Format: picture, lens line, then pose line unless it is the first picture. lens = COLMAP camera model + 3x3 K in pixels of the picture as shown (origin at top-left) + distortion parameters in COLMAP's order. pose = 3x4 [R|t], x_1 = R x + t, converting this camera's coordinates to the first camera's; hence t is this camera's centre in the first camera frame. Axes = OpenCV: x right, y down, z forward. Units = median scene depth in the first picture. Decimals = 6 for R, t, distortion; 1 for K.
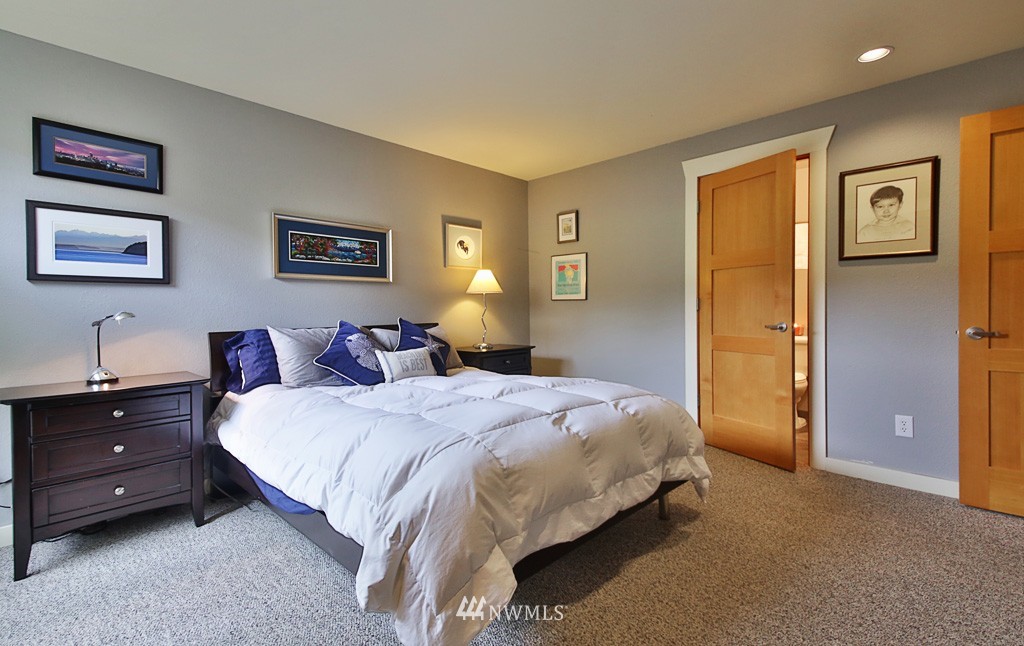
lens RADIAL K [[448.8, 0, 513.5], [0, 448.8, 317.6], [0, 0, 1]] dist [0.003608, 0.000107]
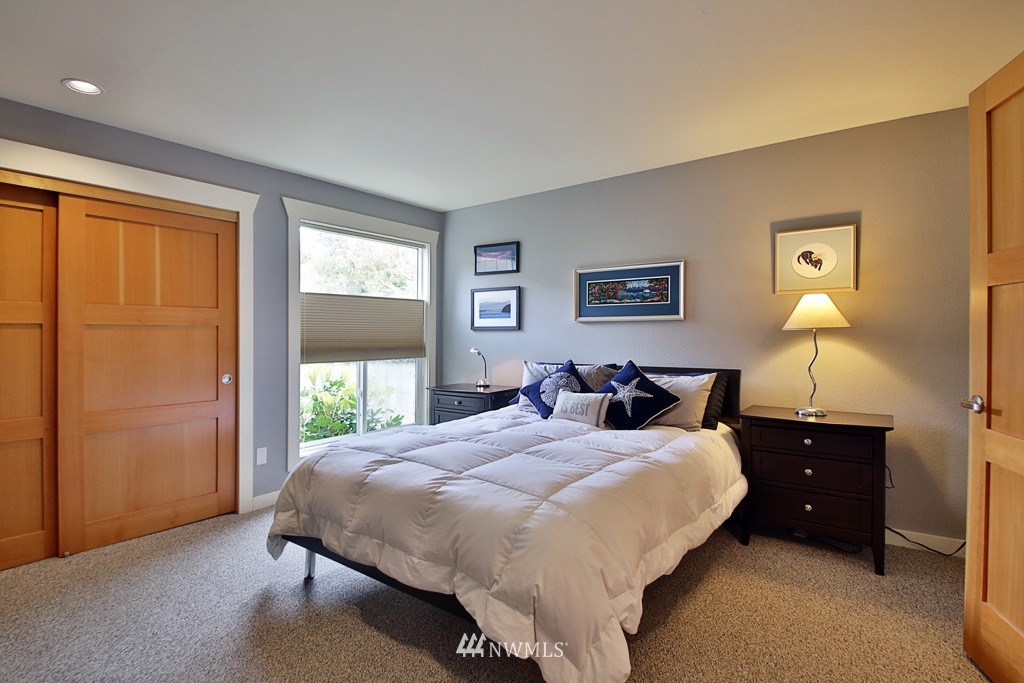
lens RADIAL K [[481.1, 0, 514.5], [0, 481.1, 337.9], [0, 0, 1]] dist [0.002108, 0.000086]
pose [[0.154407, 0.015377, -0.987888, 0.705494], [-0.018577, 0.999747, 0.012658, -0.054305], [0.987833, 0.016397, 0.154653, 0.592644]]
